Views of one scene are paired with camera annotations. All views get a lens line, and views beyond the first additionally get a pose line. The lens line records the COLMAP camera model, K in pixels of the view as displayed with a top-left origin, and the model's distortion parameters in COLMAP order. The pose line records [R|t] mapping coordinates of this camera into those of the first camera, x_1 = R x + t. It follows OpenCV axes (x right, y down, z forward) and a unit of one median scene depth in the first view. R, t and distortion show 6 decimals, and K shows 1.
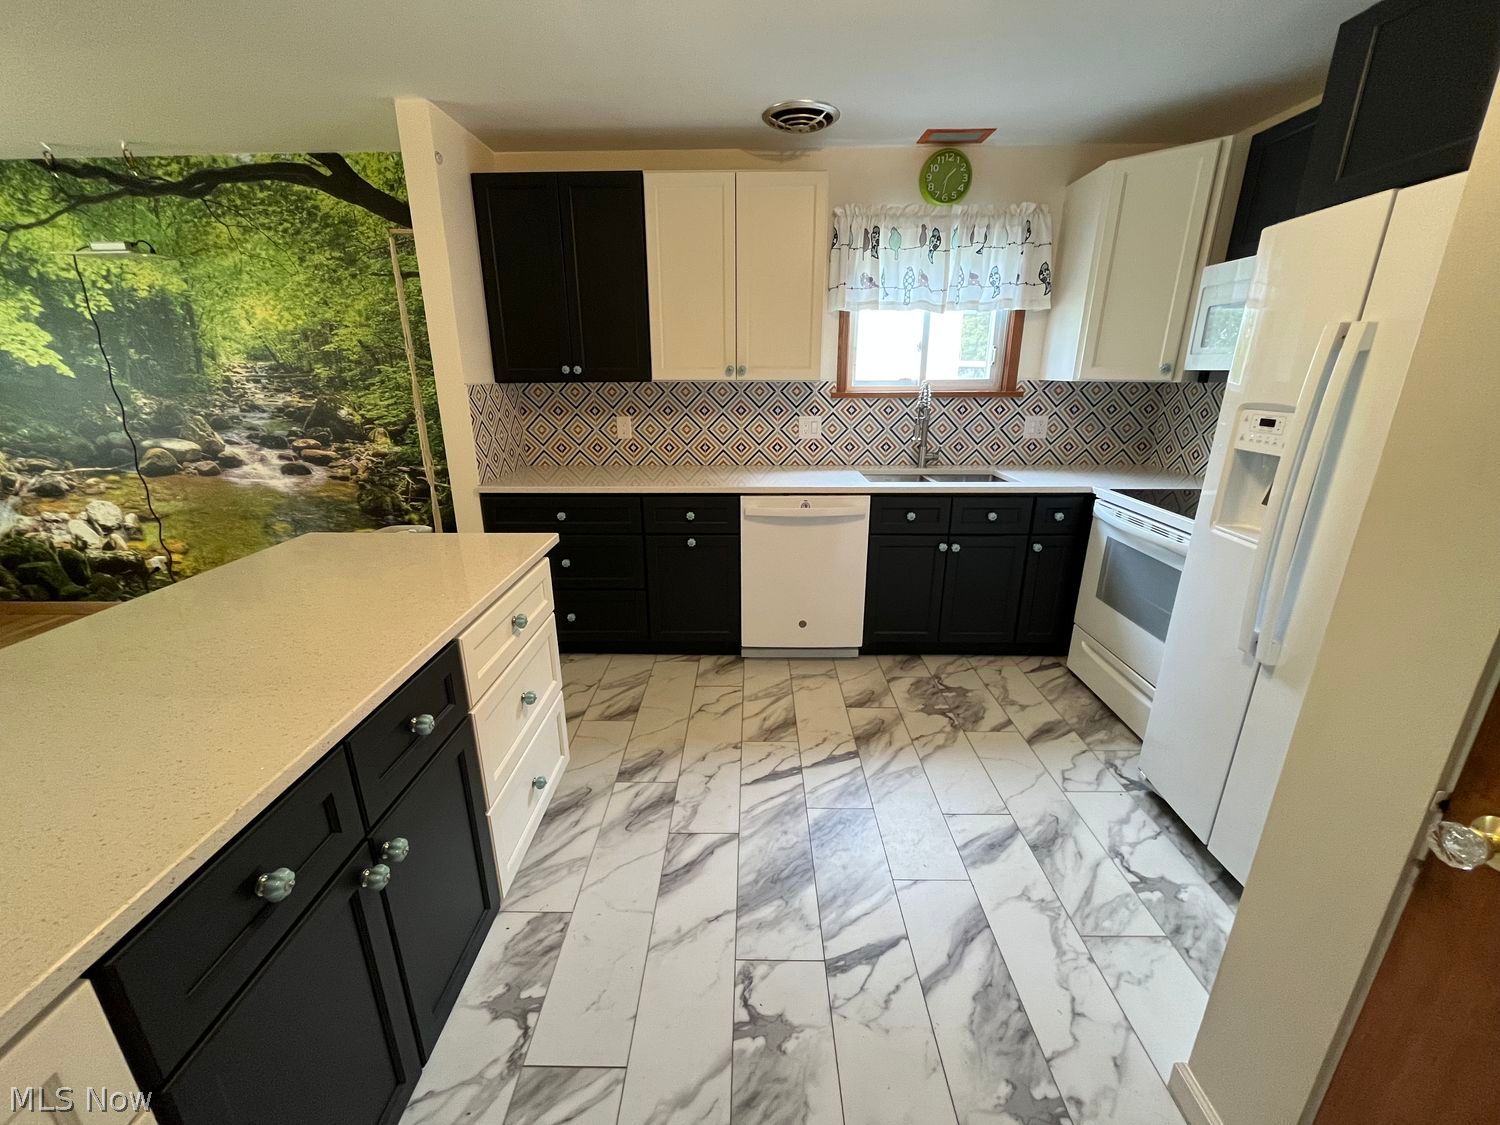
lens RADIAL K [[602.0, 0, 744.9], [0, 602.0, 563.6], [0, 0, 1]] dist [-0.001865, 0.000181]
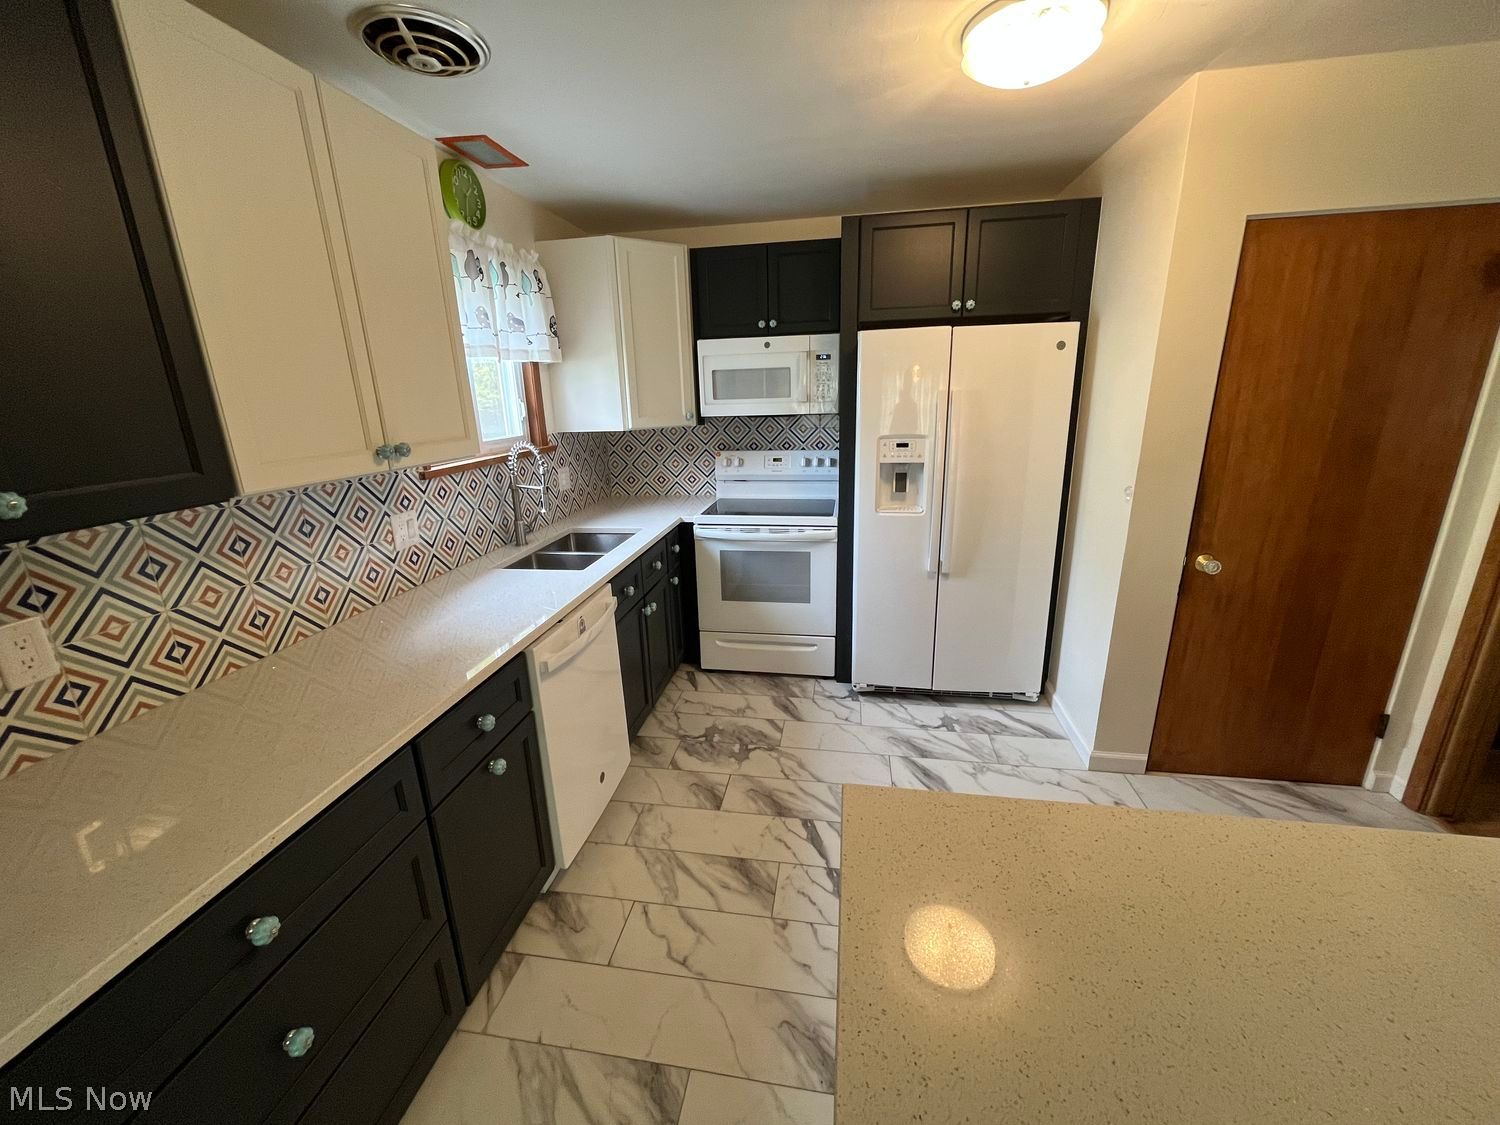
lens RADIAL K [[602.0, 0, 745.2], [0, 602.0, 560.3], [0, 0, 1]] dist [-0.001865, 0.000181]
pose [[0.157339, -0.270798, 0.949691, -0.558571], [0.331881, 0.920236, 0.207415, -0.263727], [-0.930107, 0.282550, 0.234662, 0.667338]]
